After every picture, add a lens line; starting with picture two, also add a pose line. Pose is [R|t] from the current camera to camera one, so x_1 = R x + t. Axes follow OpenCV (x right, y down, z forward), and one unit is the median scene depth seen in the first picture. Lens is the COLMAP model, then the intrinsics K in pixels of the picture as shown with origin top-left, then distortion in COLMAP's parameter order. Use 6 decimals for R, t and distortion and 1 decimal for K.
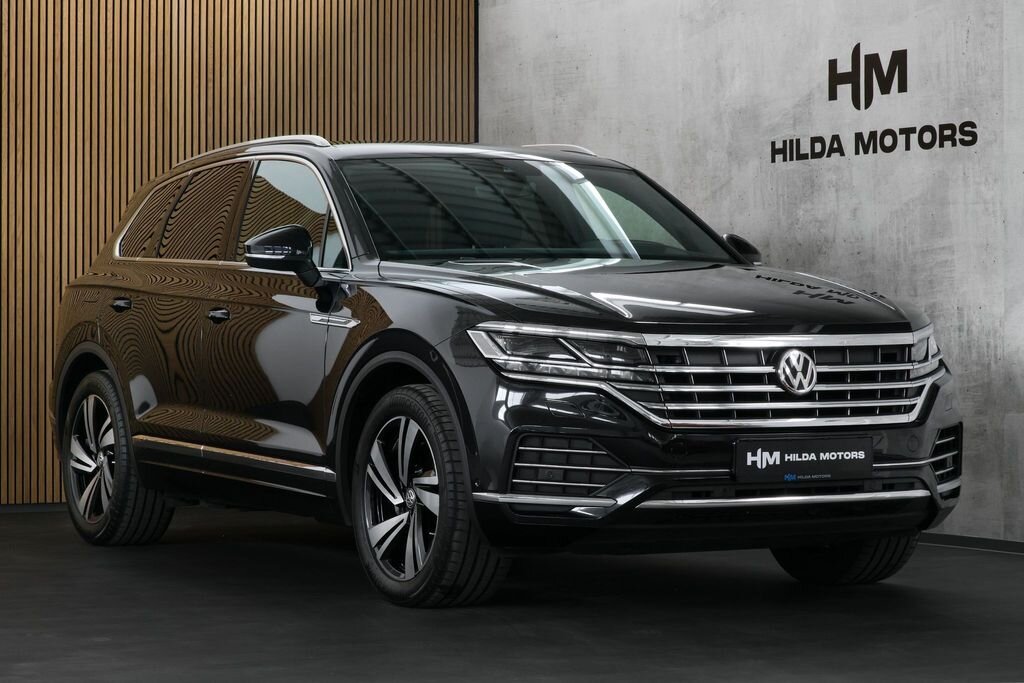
lens RADIAL K [[2579.3, 0, 520.7], [0, 2579.3, 345.8], [0, 0, 1]] dist [-0.025372, 0.000000]
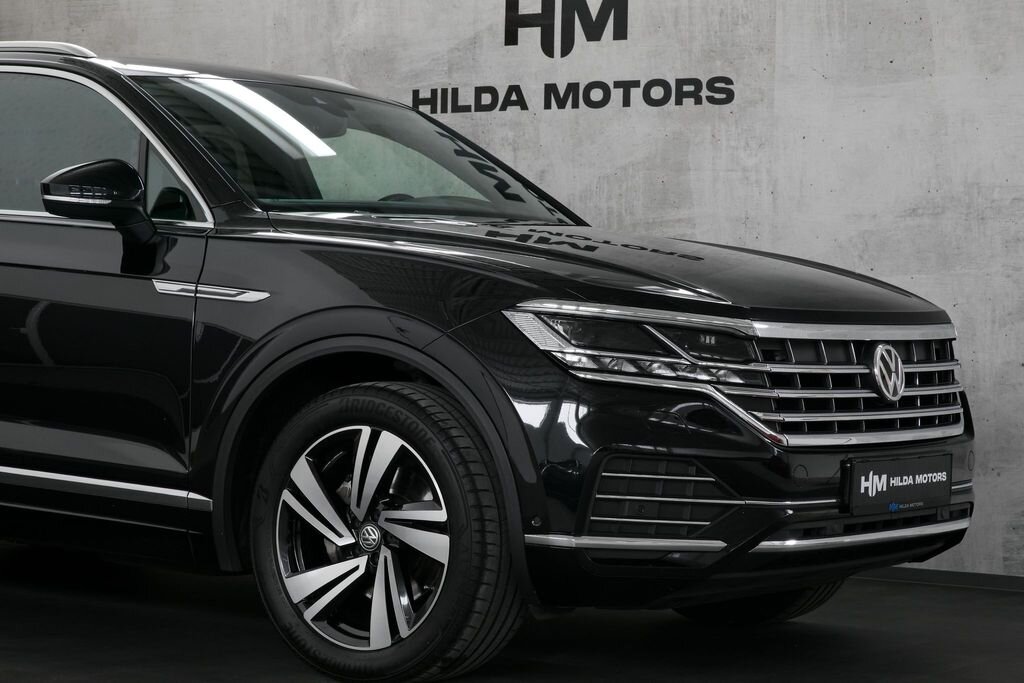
lens RADIAL K [[2399.5, 0, 508.9], [0, 2399.5, 342.8], [0, 0, 1]] dist [-0.073152, 0.000000]
pose [[0.914988, 0.014099, 0.403236, -0.285767], [-0.018981, 0.999787, 0.008113, -0.002455], [-0.403035, -0.015077, 0.915060, 0.367601]]
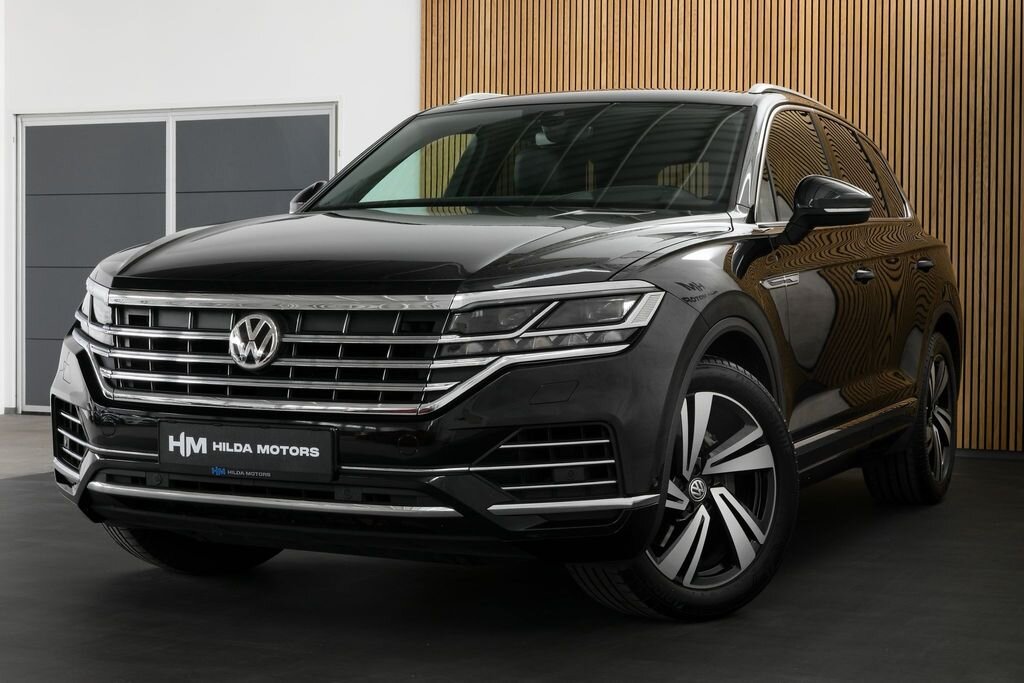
lens RADIAL K [[1769.4, 0, 514.1], [0, 1769.4, 349.1], [0, 0, 1]] dist [-0.064388, 0.000000]
pose [[0.576828, 0.035579, -0.816091, 0.581807], [-0.018424, 0.999364, 0.030547, -0.005284], [0.816658, -0.002584, 0.577116, 0.728974]]
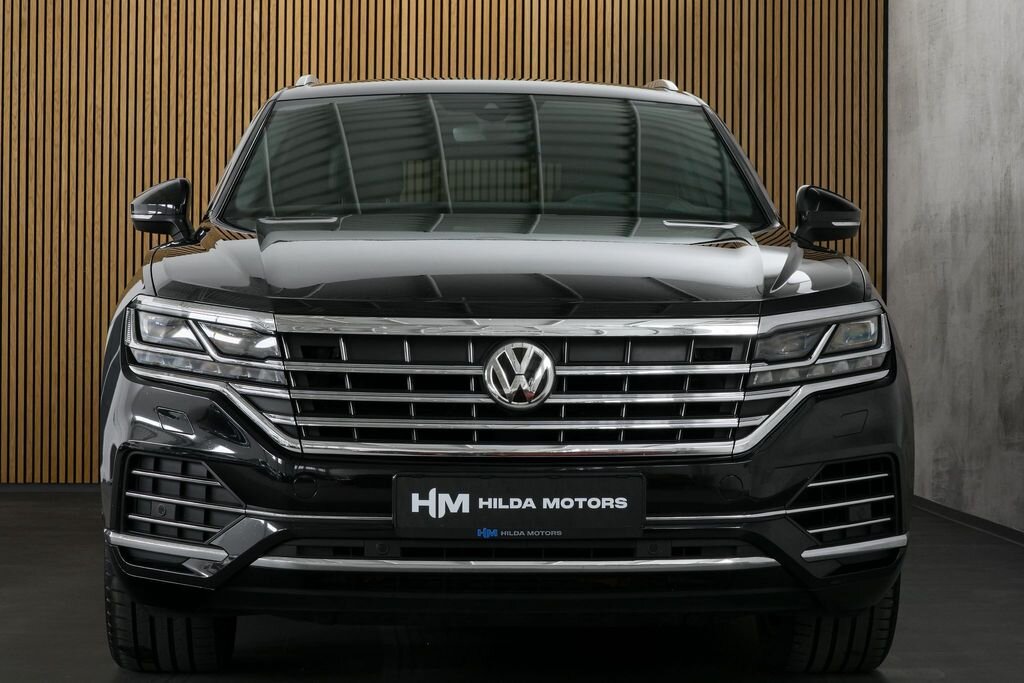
lens RADIAL K [[2081.5, 0, 509.2], [0, 2081.5, 341.1], [0, 0, 1]] dist [-0.095165, 0.000000]
pose [[0.898784, 0.016627, -0.438077, 0.330374], [-0.011757, 0.999835, 0.013826, -0.005738], [0.438235, -0.007276, 0.898831, 0.500540]]
